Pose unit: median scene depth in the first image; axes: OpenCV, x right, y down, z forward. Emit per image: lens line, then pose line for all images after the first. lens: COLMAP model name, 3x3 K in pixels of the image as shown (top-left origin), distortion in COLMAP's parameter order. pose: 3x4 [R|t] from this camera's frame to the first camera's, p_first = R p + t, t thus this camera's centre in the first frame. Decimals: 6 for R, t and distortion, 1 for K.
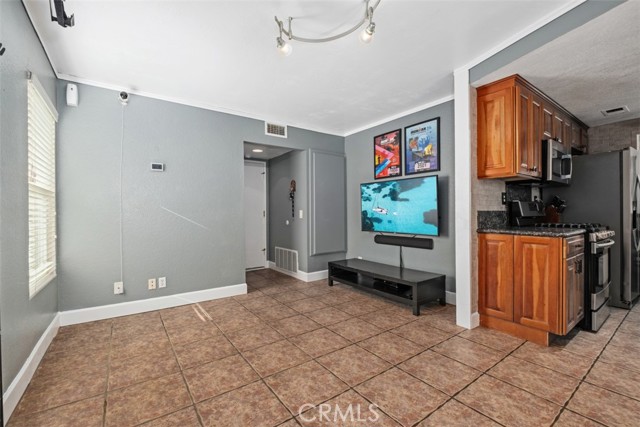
lens RADIAL K [[275.5, 0, 316.6], [0, 275.5, 214.2], [0, 0, 1]] dist [-0.004147, -0.001301]
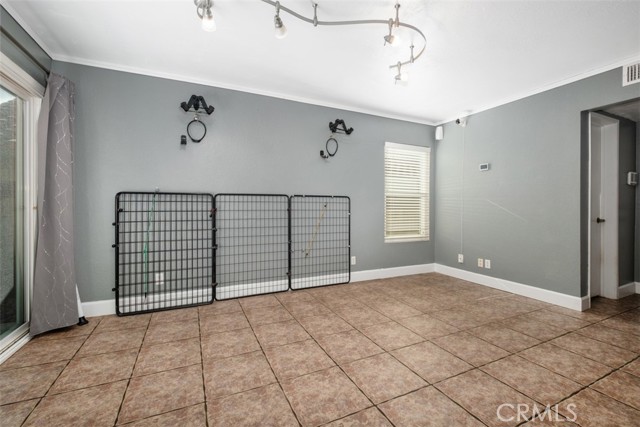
lens RADIAL K [[275.5, 0, 318.9], [0, 275.5, 207.6], [0, 0, 1]] dist [-0.004147, -0.001301]
pose [[-0.179028, 0.011344, -0.983779, 0.798808], [-0.007802, 0.999886, 0.012950, -0.003902], [0.983813, 0.009994, -0.178919, 0.544837]]
